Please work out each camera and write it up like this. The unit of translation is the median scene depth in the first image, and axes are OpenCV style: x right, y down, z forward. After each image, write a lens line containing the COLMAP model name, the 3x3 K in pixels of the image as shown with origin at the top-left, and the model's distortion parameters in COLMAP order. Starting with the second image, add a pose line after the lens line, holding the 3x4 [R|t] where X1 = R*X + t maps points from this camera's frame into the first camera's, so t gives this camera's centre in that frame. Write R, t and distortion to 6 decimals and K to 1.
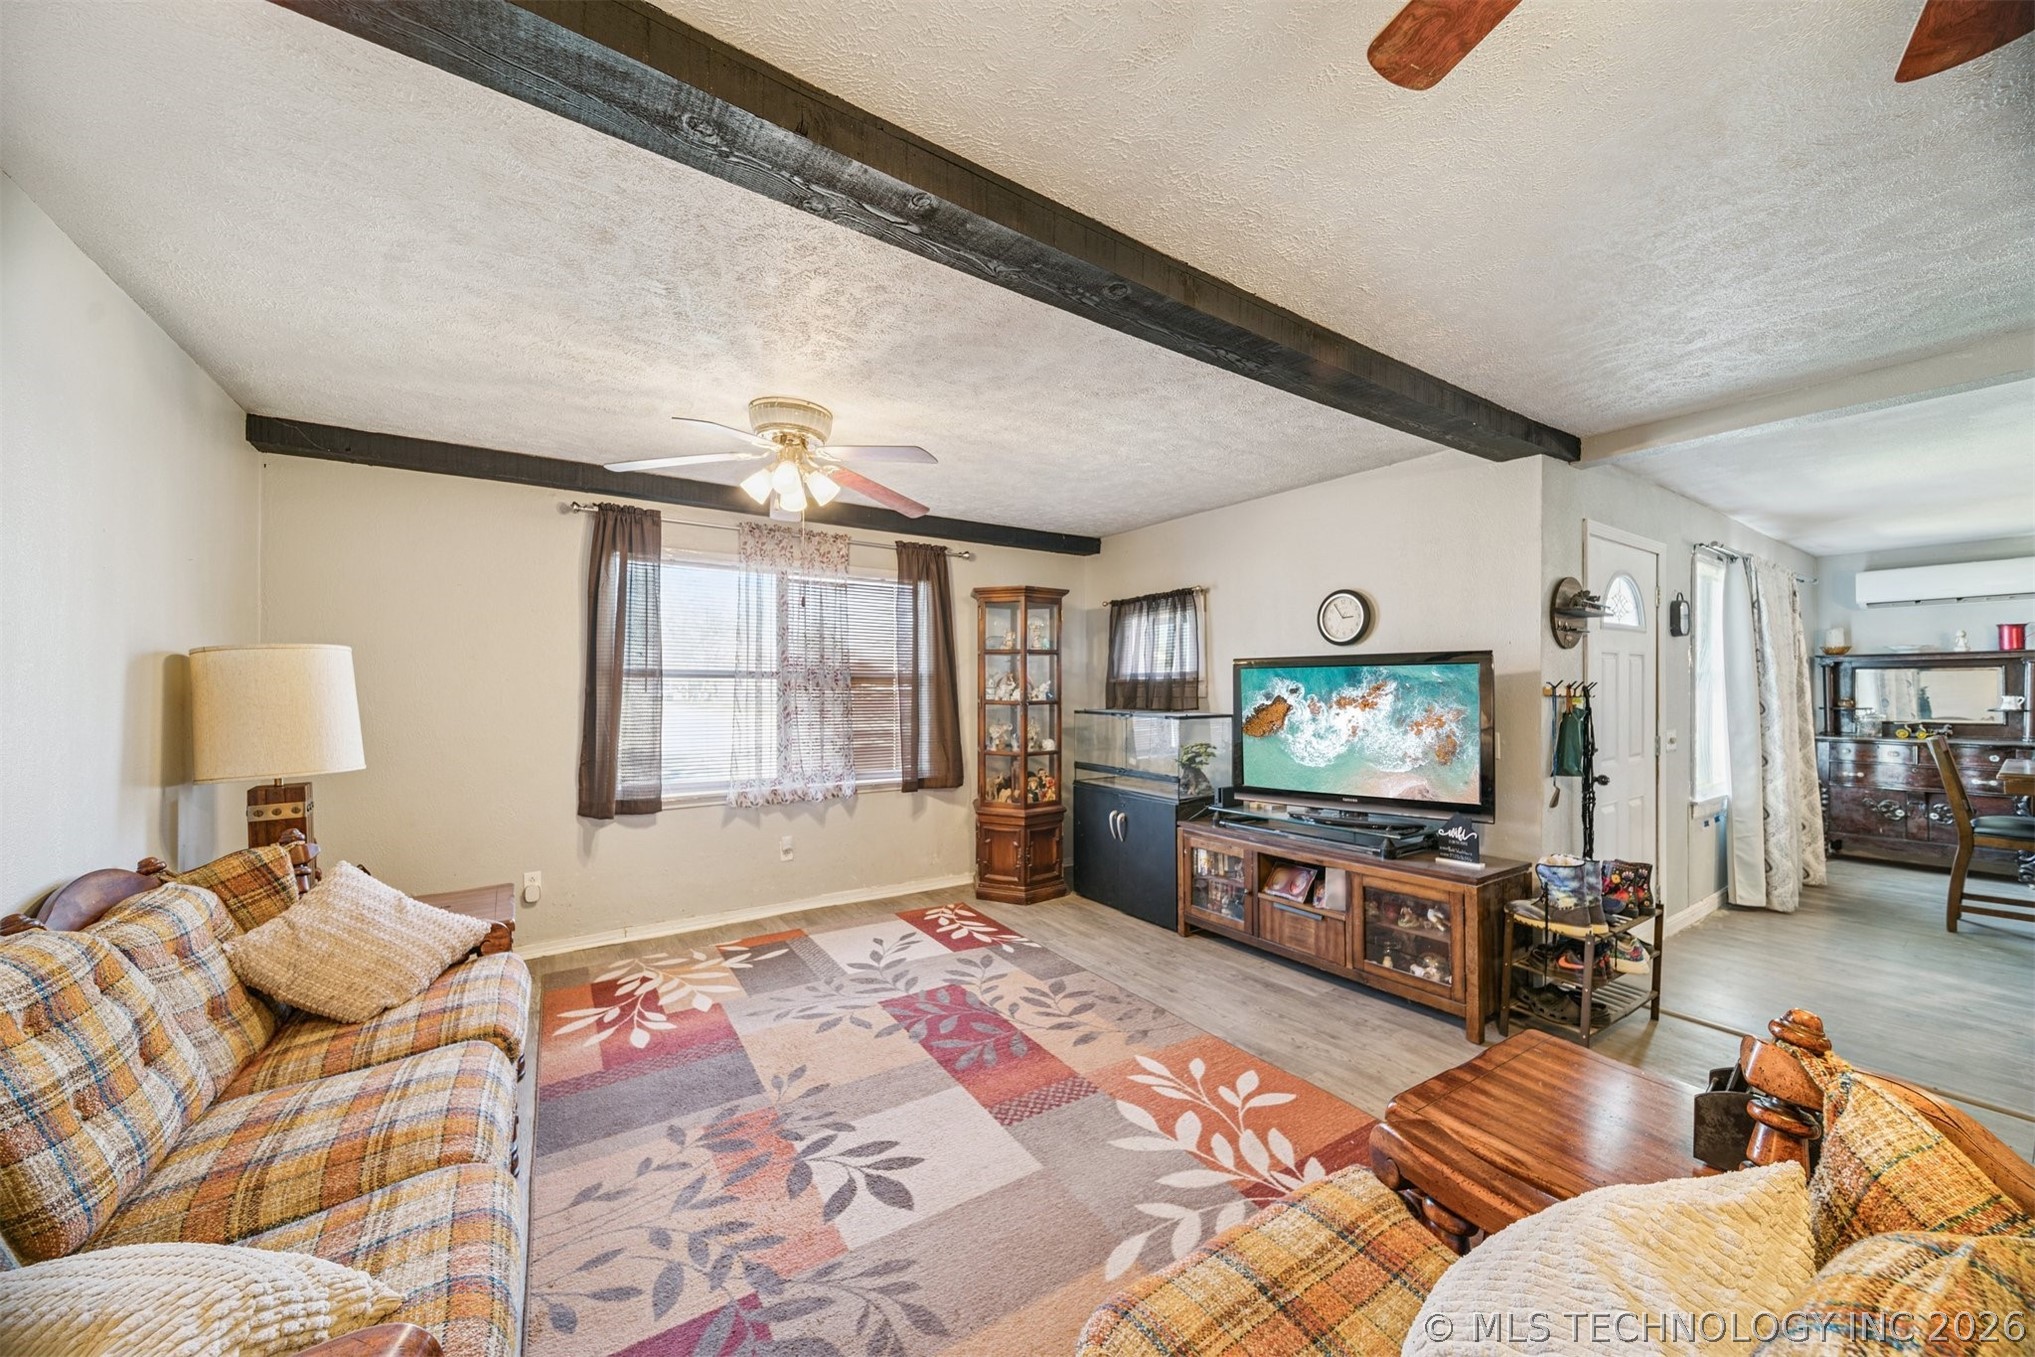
lens RADIAL K [[728.9, 0, 1026.8], [0, 728.9, 690.9], [0, 0, 1]] dist [-0.001229, -0.000447]
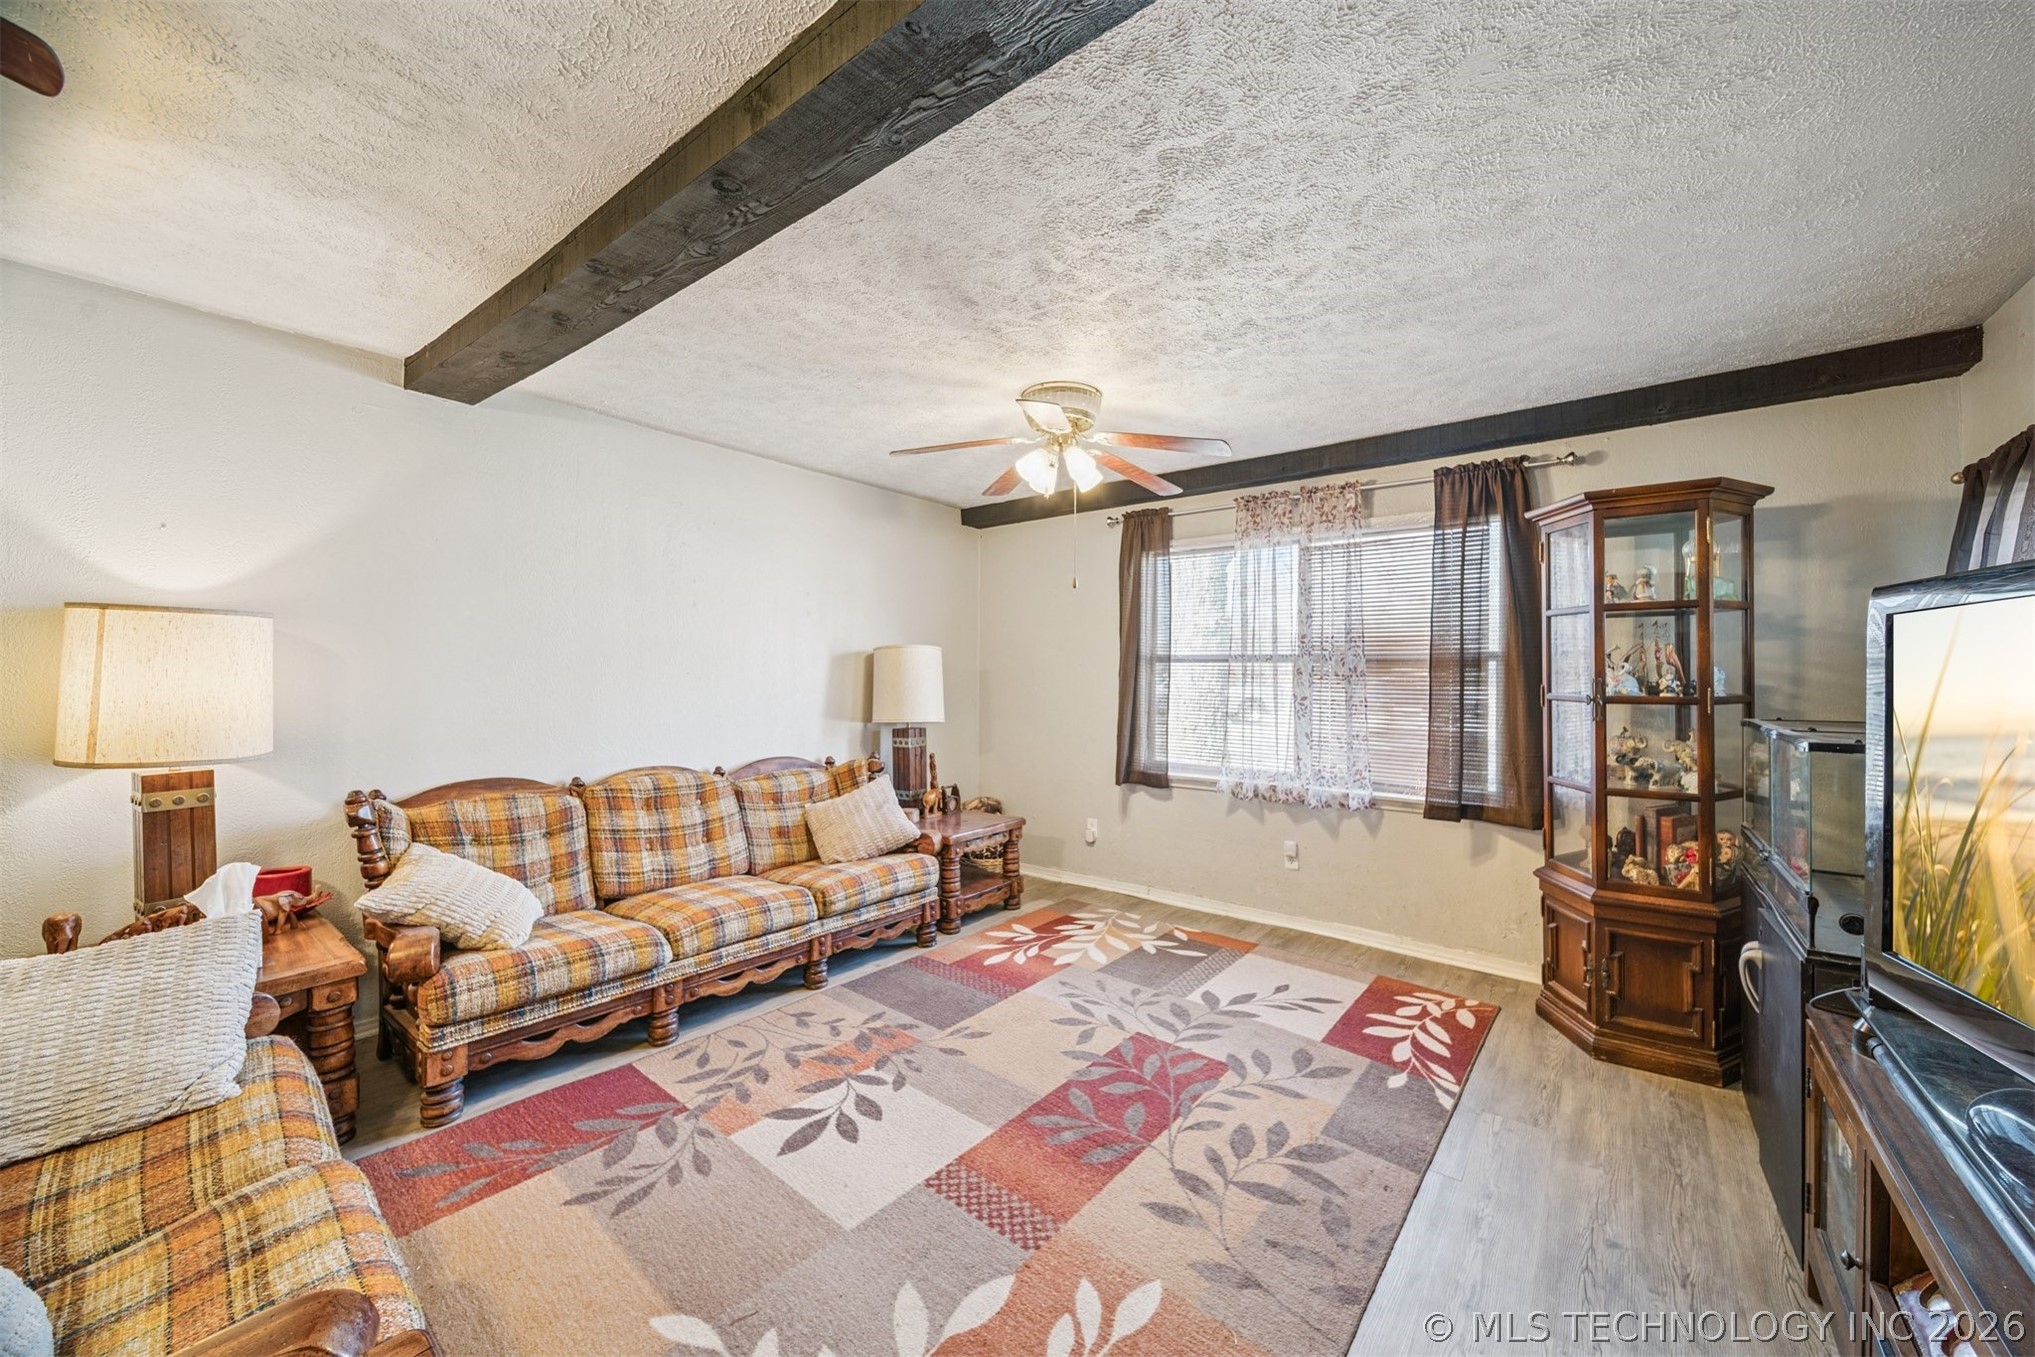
lens RADIAL K [[728.9, 0, 1045.3], [0, 728.9, 683.7], [0, 0, 1]] dist [-0.001229, -0.000447]
pose [[0.319415, 0.011831, -0.947541, 0.502684], [-0.009678, 0.999911, 0.009222, 0.004163], [0.947566, 0.006225, 0.319501, 0.532988]]
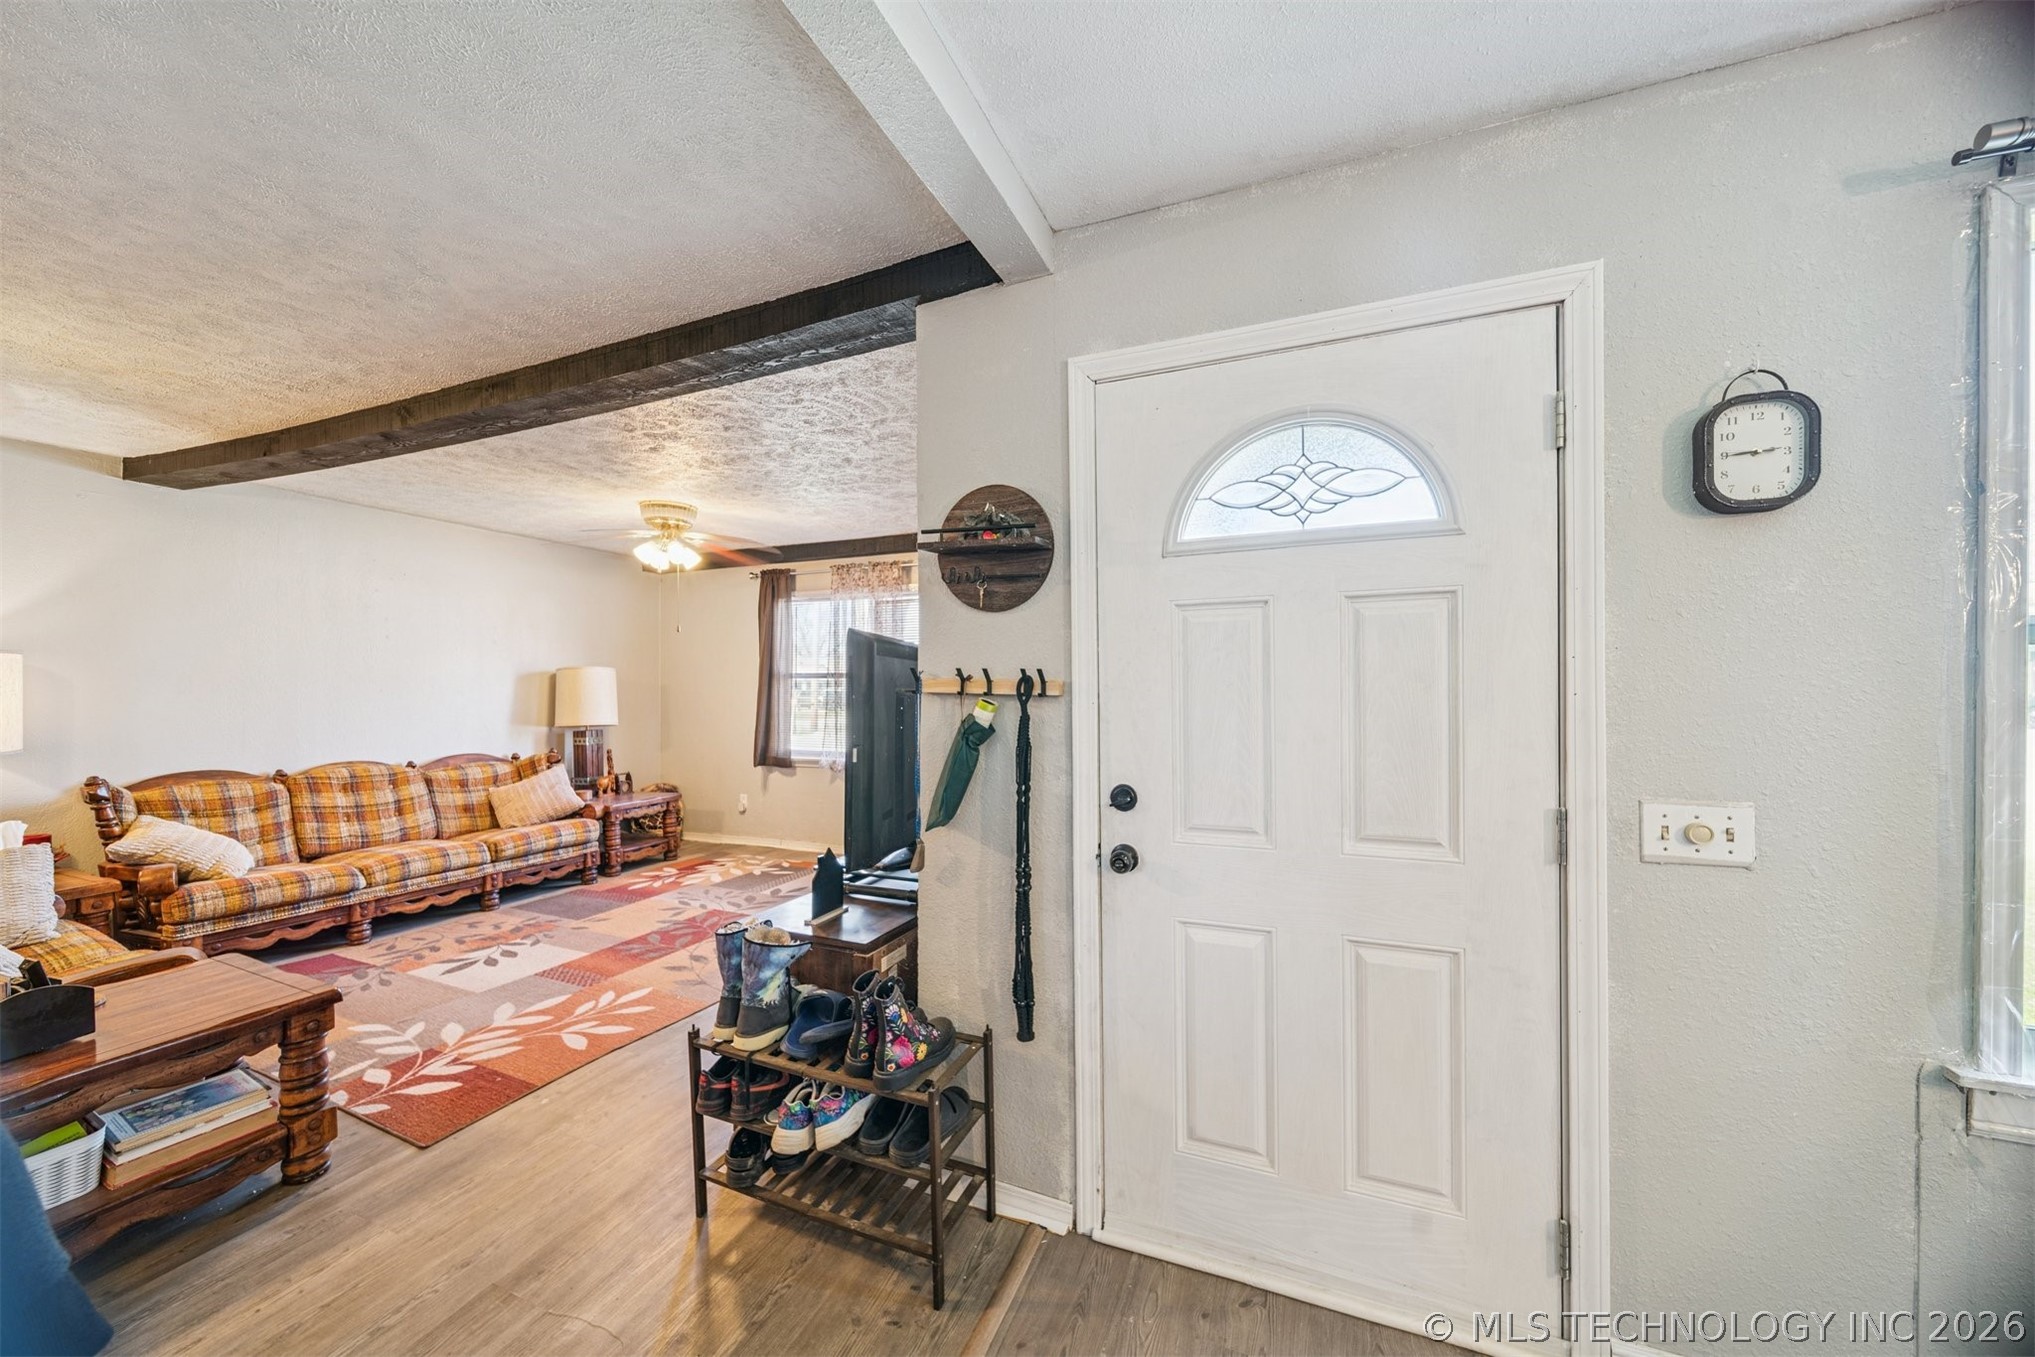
lens RADIAL K [[728.9, 0, 1038.9], [0, 728.9, 689.1], [0, 0, 1]] dist [-0.001229, -0.000447]
pose [[0.553517, 0.000077, -0.832838, 1.124048], [0.001658, 0.999998, 0.001194, 0.002878], [0.832836, -0.002042, 0.553516, 0.644459]]
